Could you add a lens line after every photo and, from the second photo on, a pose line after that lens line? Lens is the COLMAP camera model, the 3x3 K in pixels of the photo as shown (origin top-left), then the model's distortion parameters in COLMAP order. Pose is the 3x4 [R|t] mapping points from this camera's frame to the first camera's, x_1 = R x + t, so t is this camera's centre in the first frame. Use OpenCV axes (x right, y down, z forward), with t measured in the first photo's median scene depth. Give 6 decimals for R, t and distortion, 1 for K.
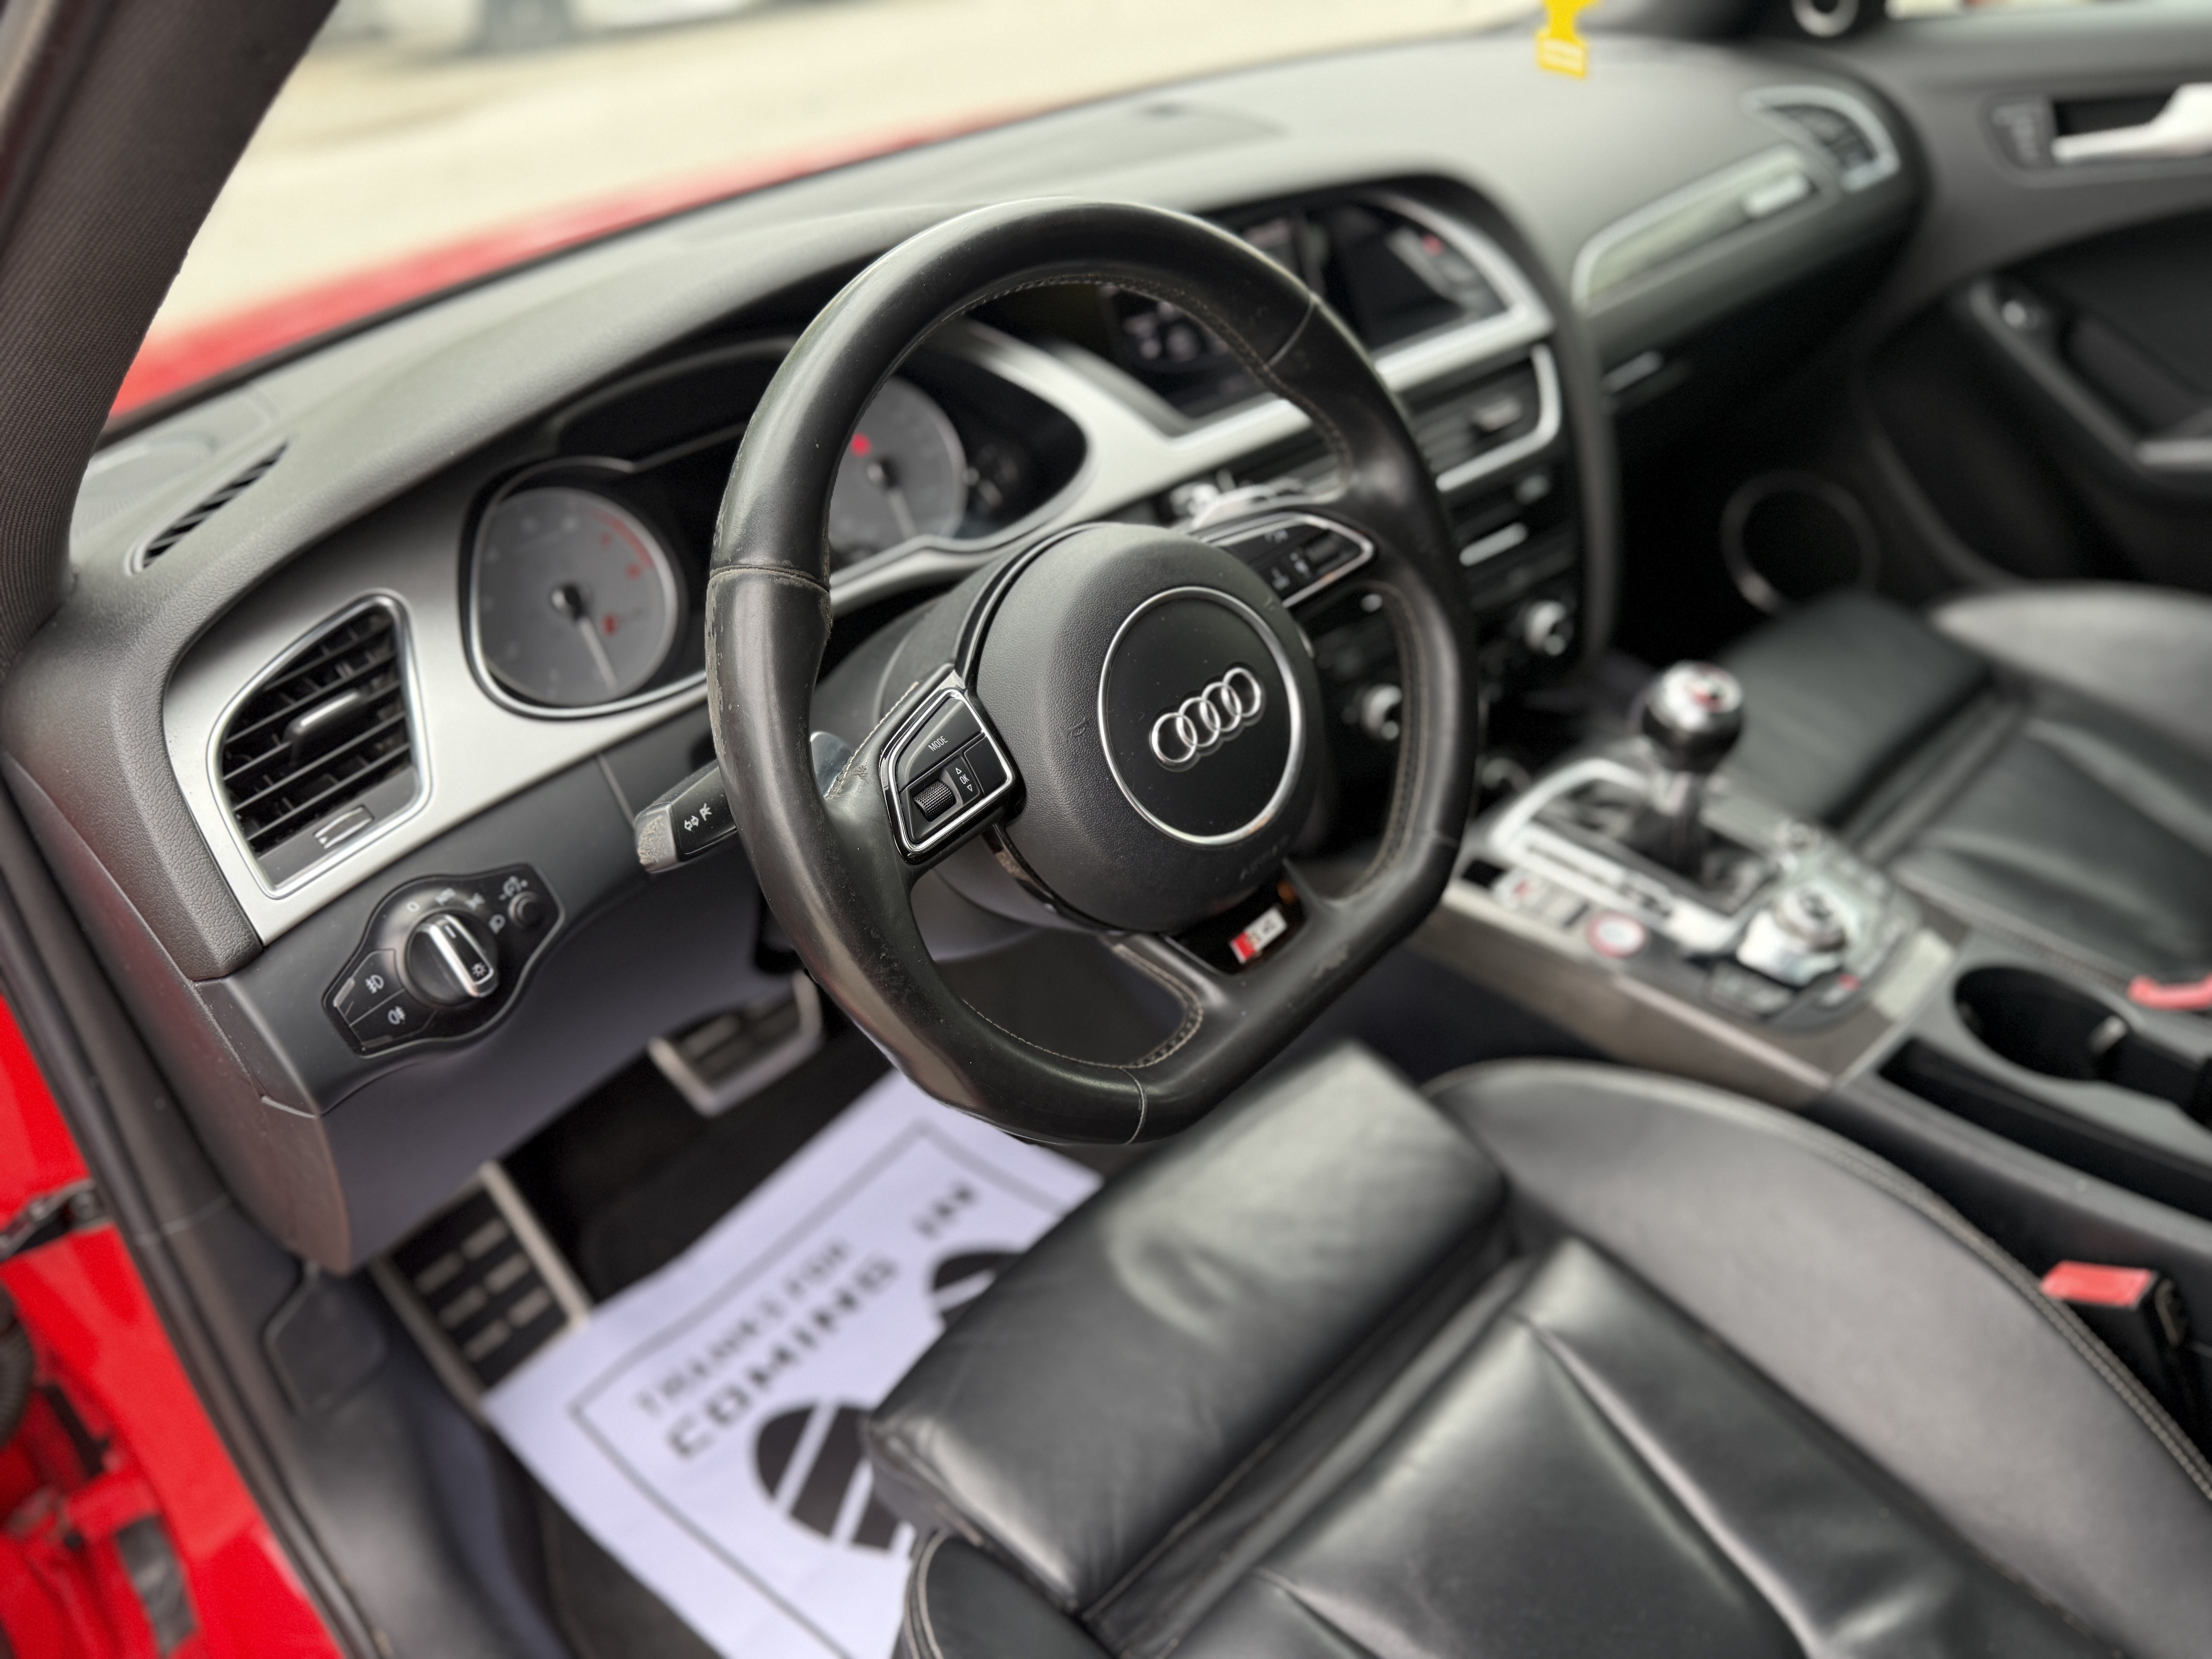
lens RADIAL K [[1579.1, 0, 1105.5], [0, 1579.1, 840.3], [0, 0, 1]] dist [0.033090, -0.048520]
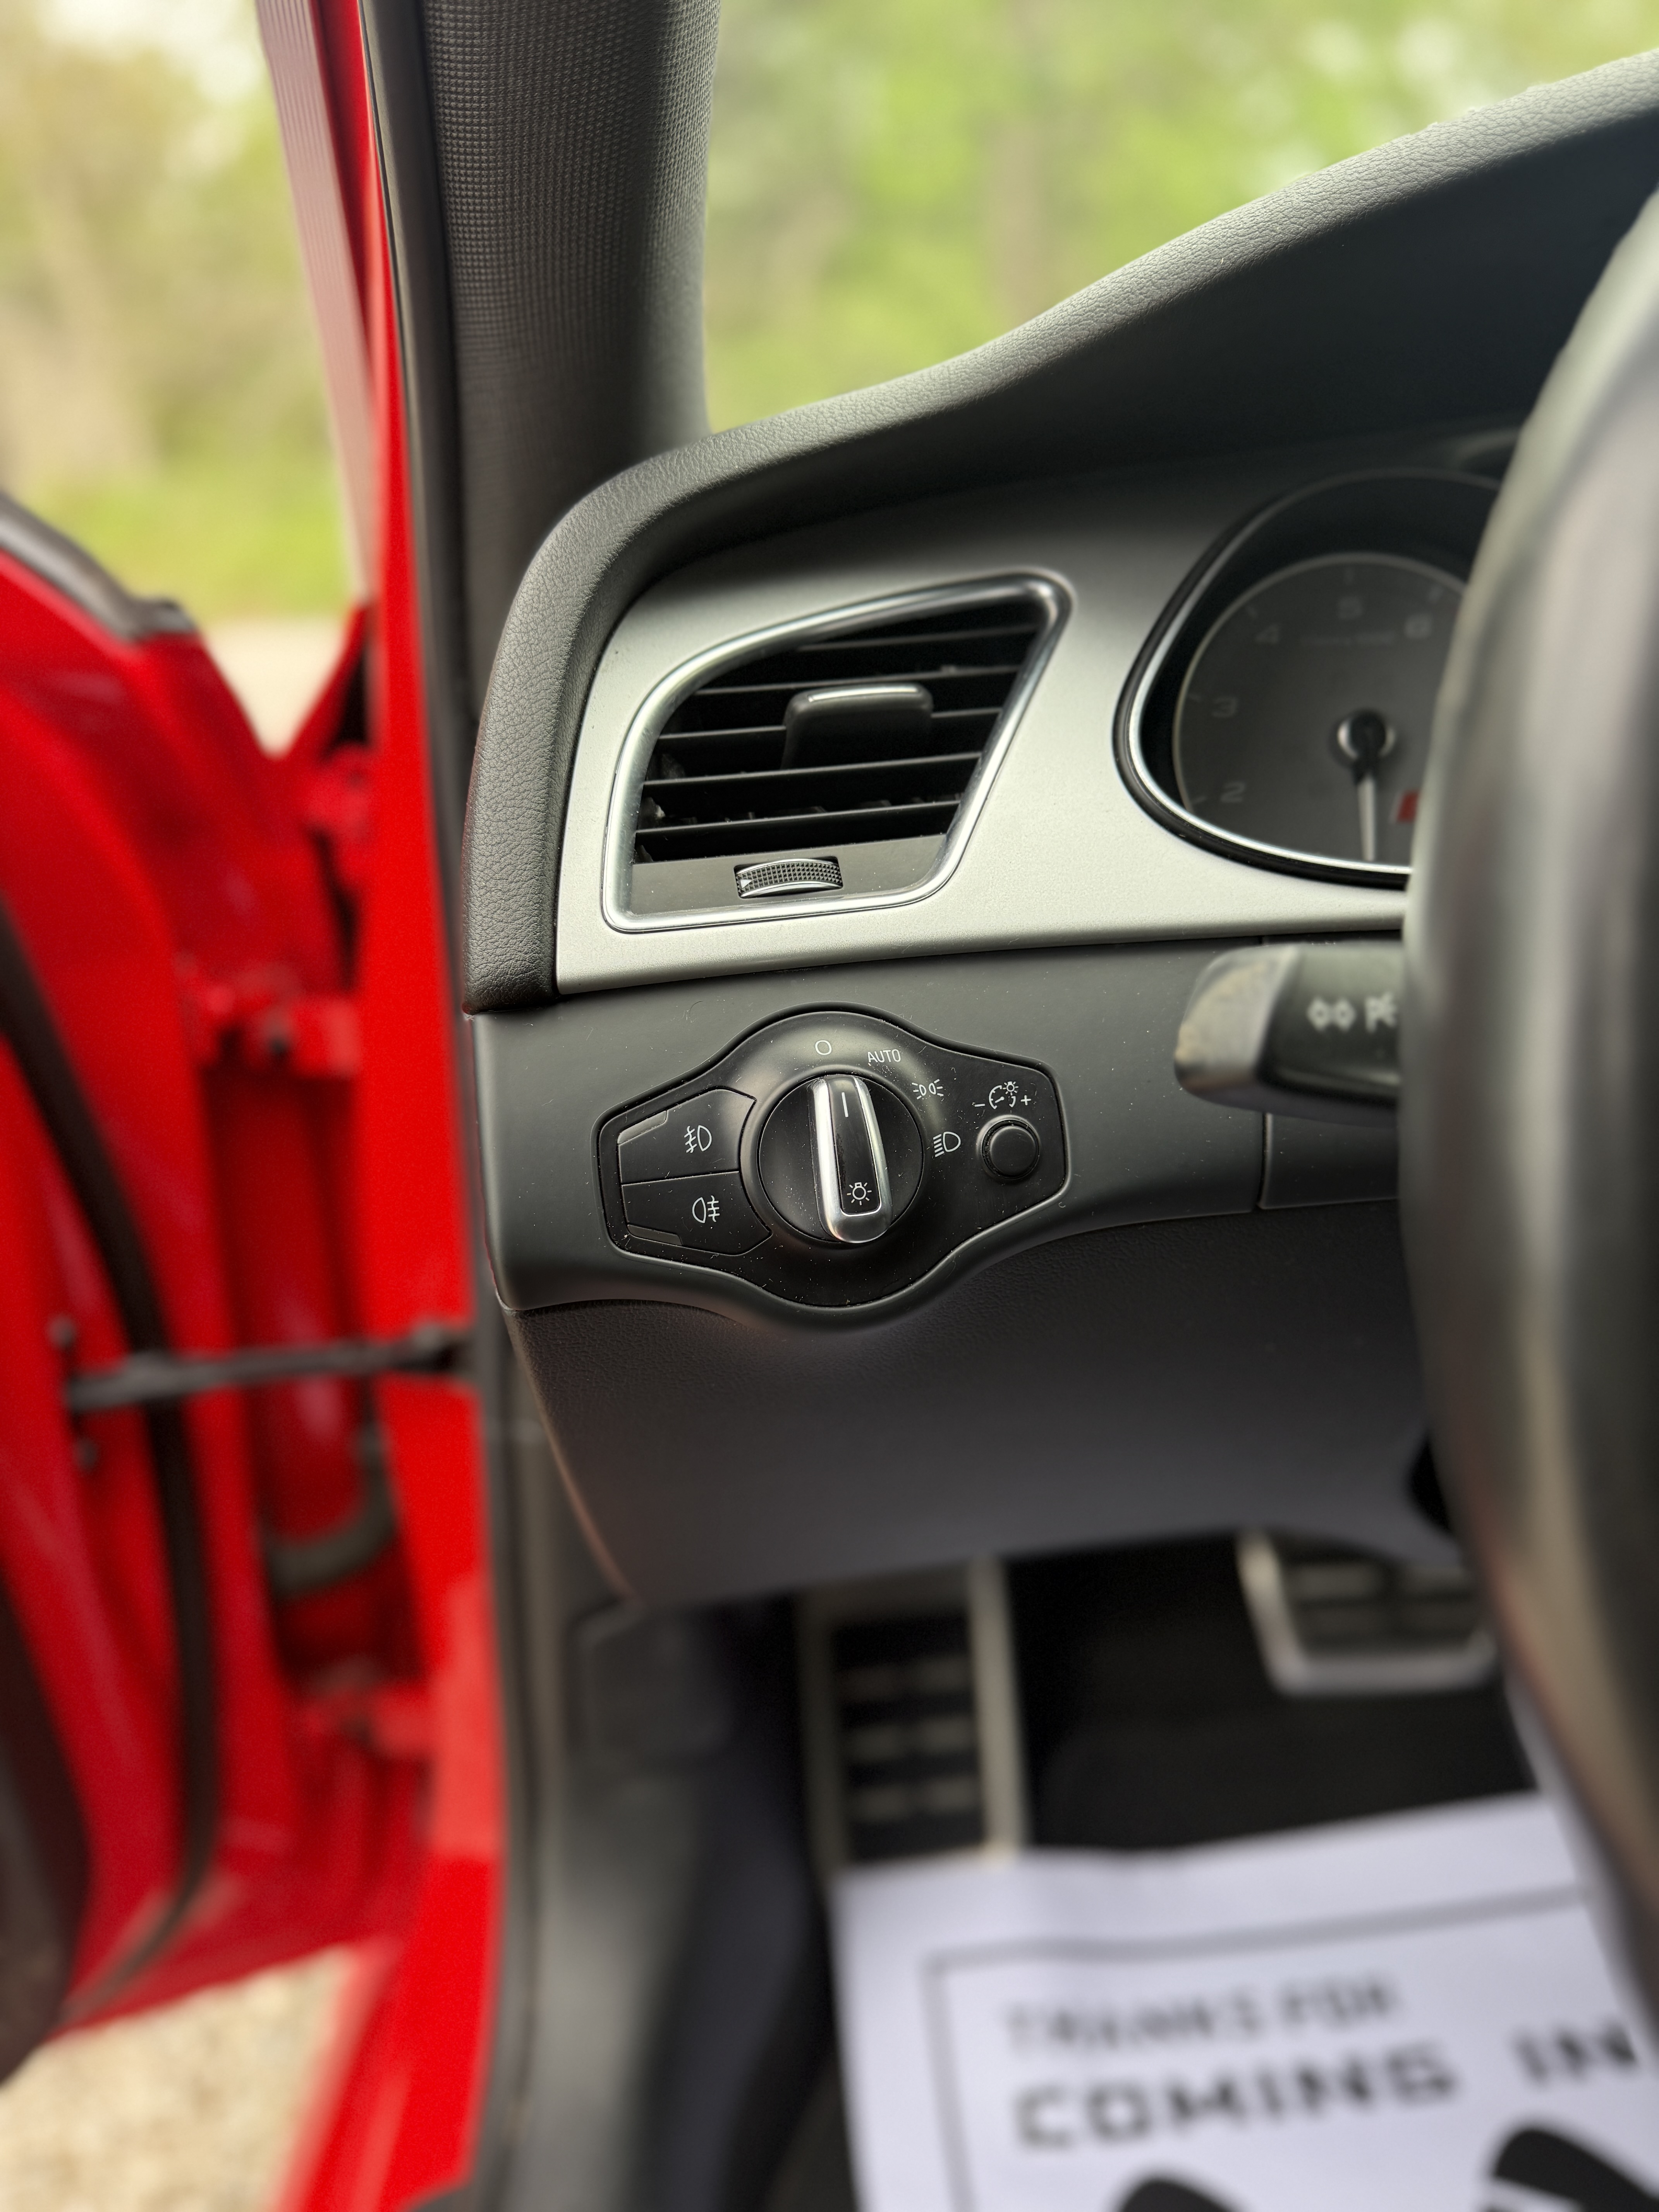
lens RADIAL K [[1579.1, 0, 841.5], [0, 1579.1, 1116.7], [0, 0, 1]] dist [0.033090, -0.048520]
pose [[0.714307, 0.322668, -0.621008, -0.058033], [-0.413626, 0.910443, -0.002714, 0.042186], [0.564517, 0.258803, 0.783799, 0.394069]]
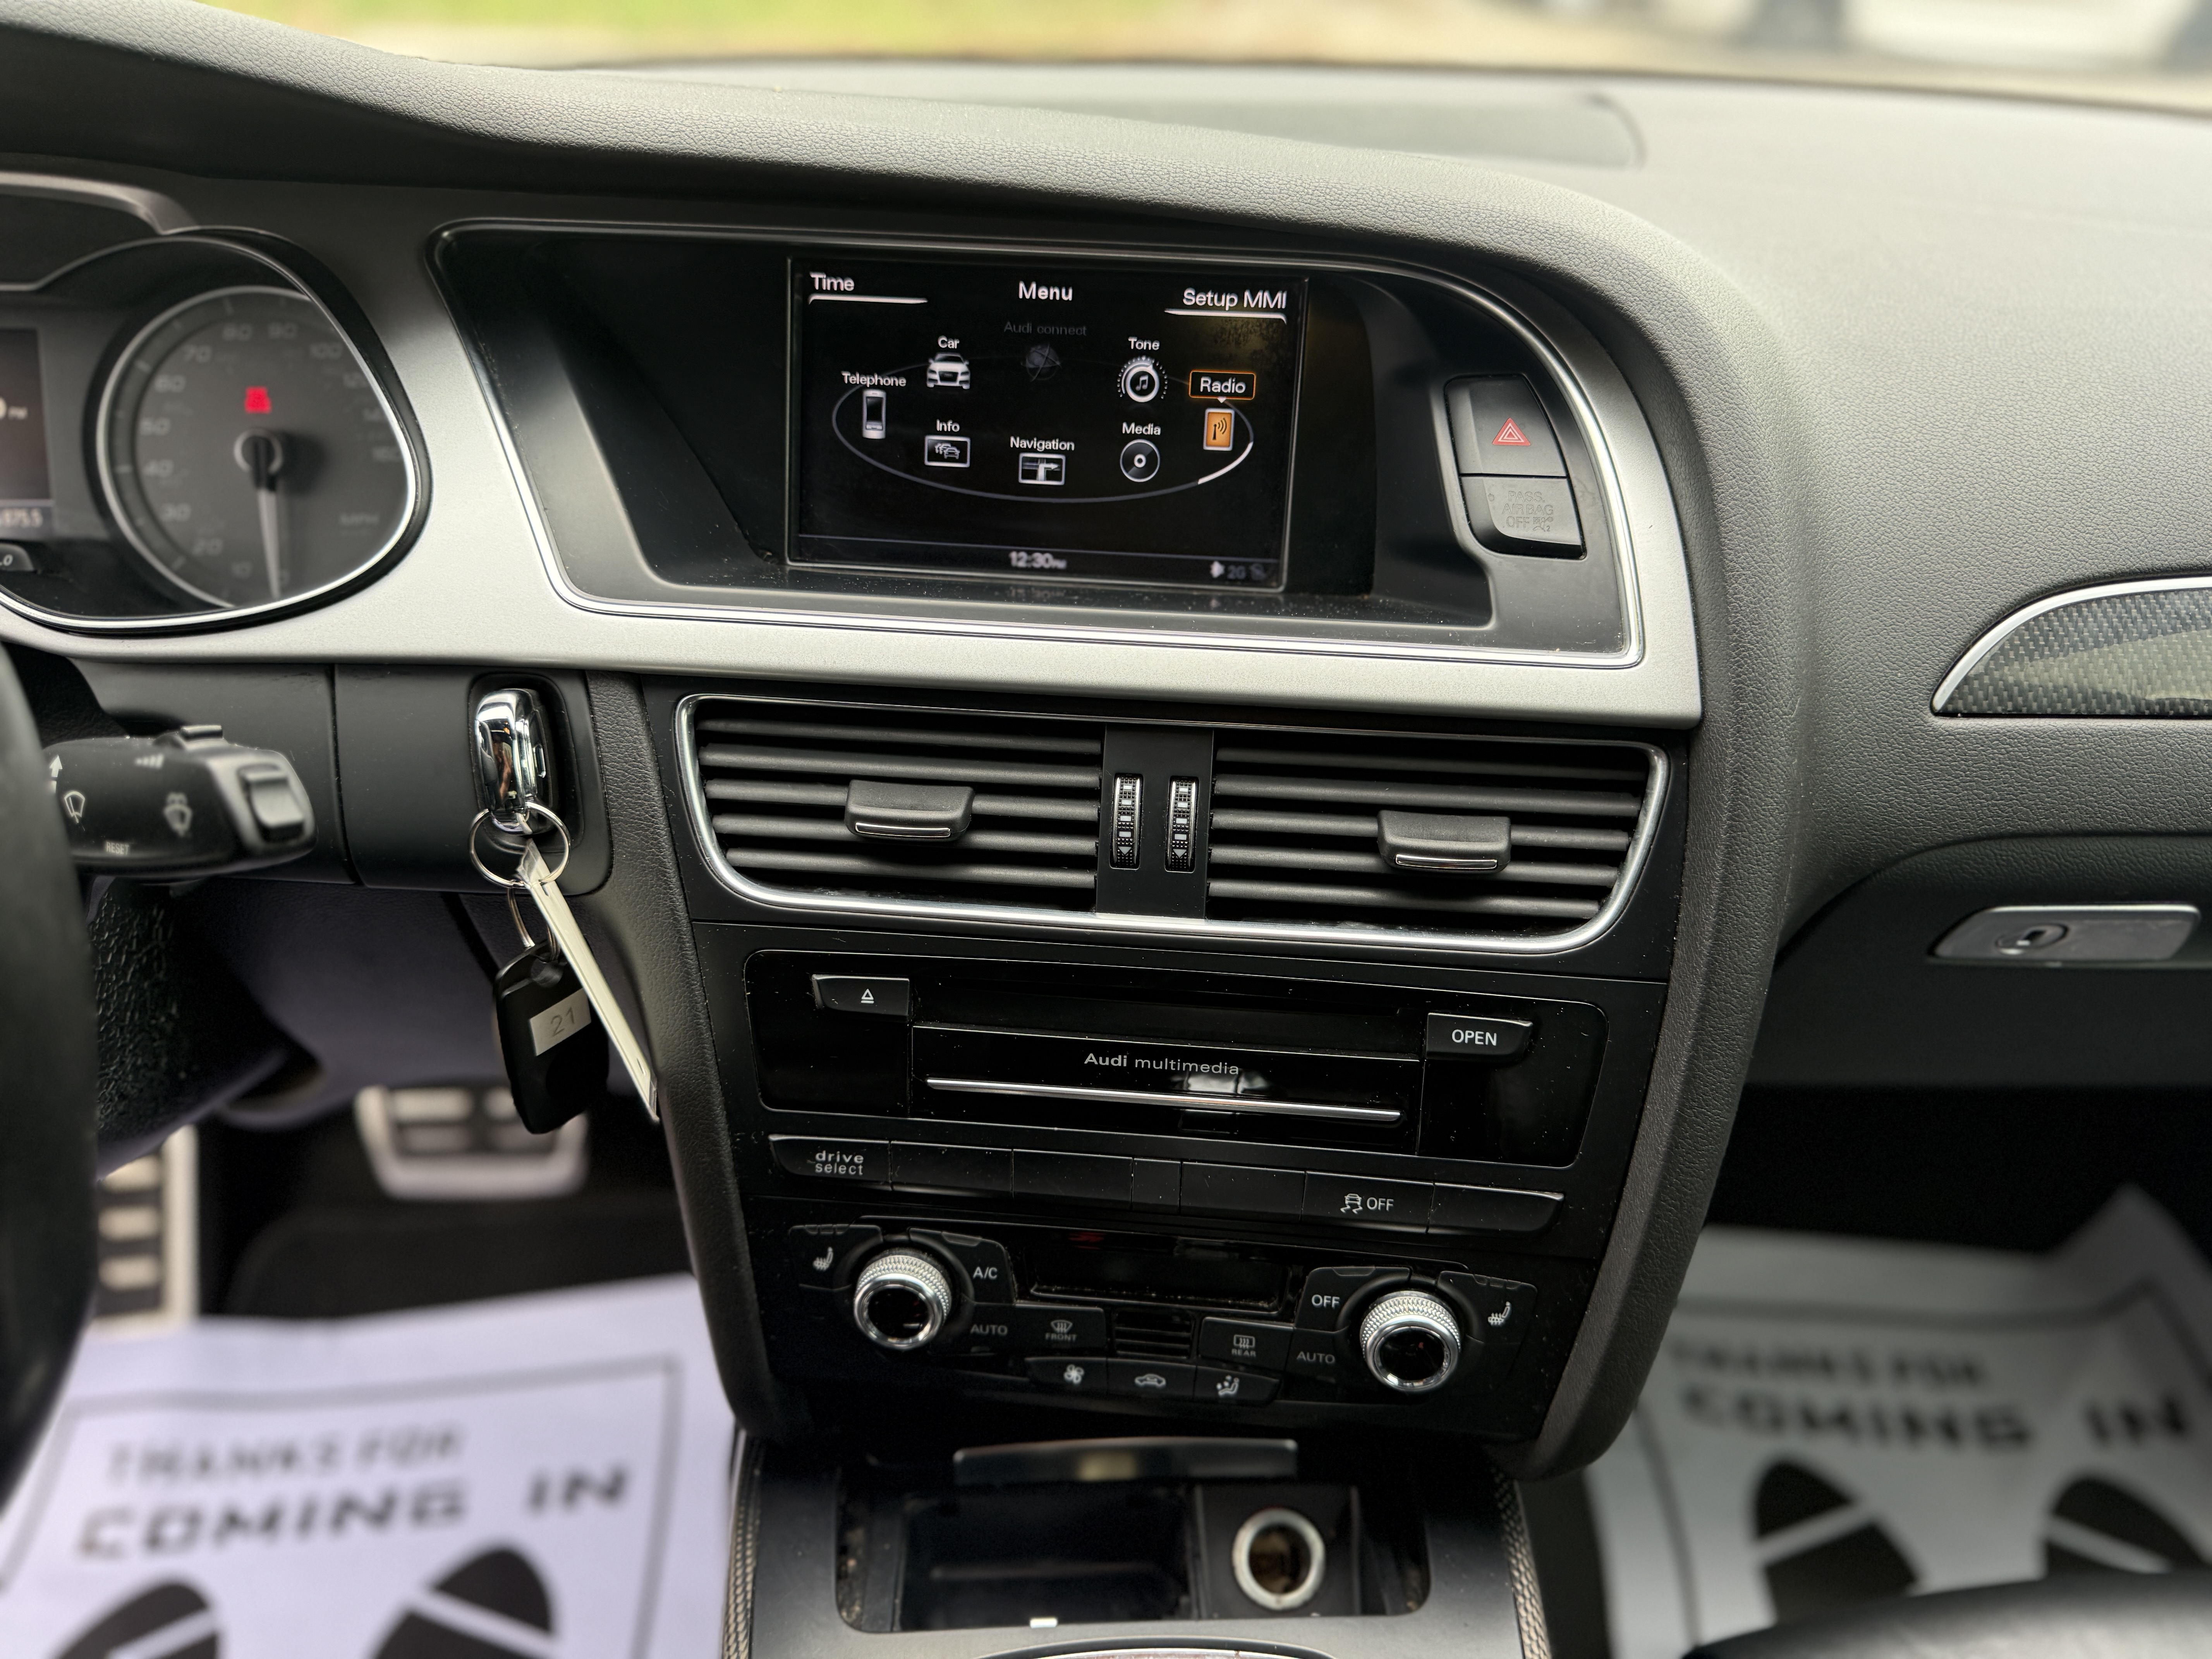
lens RADIAL K [[1579.1, 0, 1087.7], [0, 1579.1, 820.6], [0, 0, 1]] dist [0.033090, -0.048520]
pose [[0.729641, 0.440795, -0.522803, 0.419132], [-0.447268, 0.885937, 0.122746, -0.303863], [0.517277, 0.144273, 0.843570, 0.642733]]
